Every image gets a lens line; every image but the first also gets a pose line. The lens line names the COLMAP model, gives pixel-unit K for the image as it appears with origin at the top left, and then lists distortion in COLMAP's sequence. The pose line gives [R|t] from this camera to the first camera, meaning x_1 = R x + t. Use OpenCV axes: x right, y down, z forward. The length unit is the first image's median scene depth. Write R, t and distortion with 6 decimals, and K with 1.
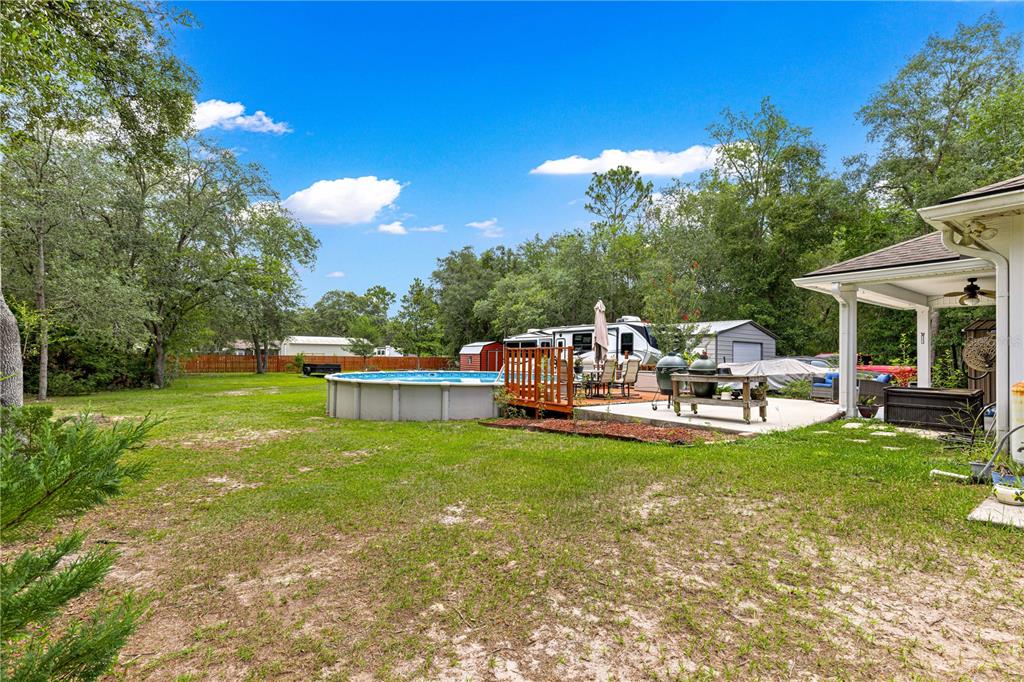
lens RADIAL K [[488.2, 0, 512.0], [0, 488.2, 341.0], [0, 0, 1]] dist [0.003659, 0.000046]
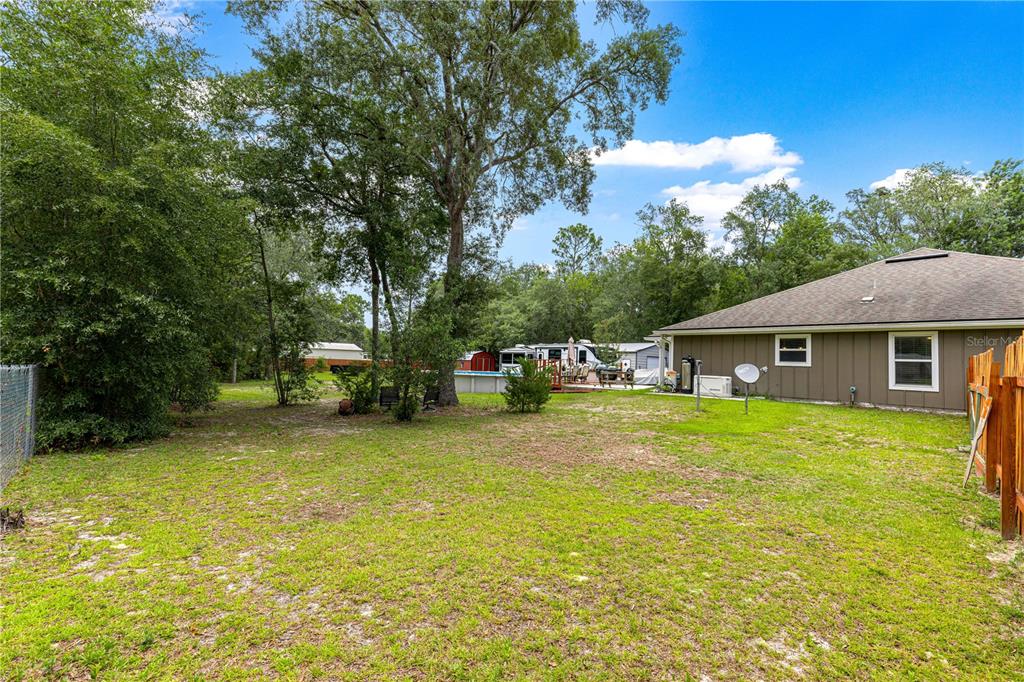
lens RADIAL K [[462.2, 0, 516.7], [0, 462.2, 337.7], [0, 0, 1]] dist [0.006203, -0.000195]
pose [[0.995092, 0.025128, 0.095706, -0.116395], [-0.022930, 0.999449, -0.023991, -0.013379], [-0.096256, 0.021679, 0.995120, -0.454703]]
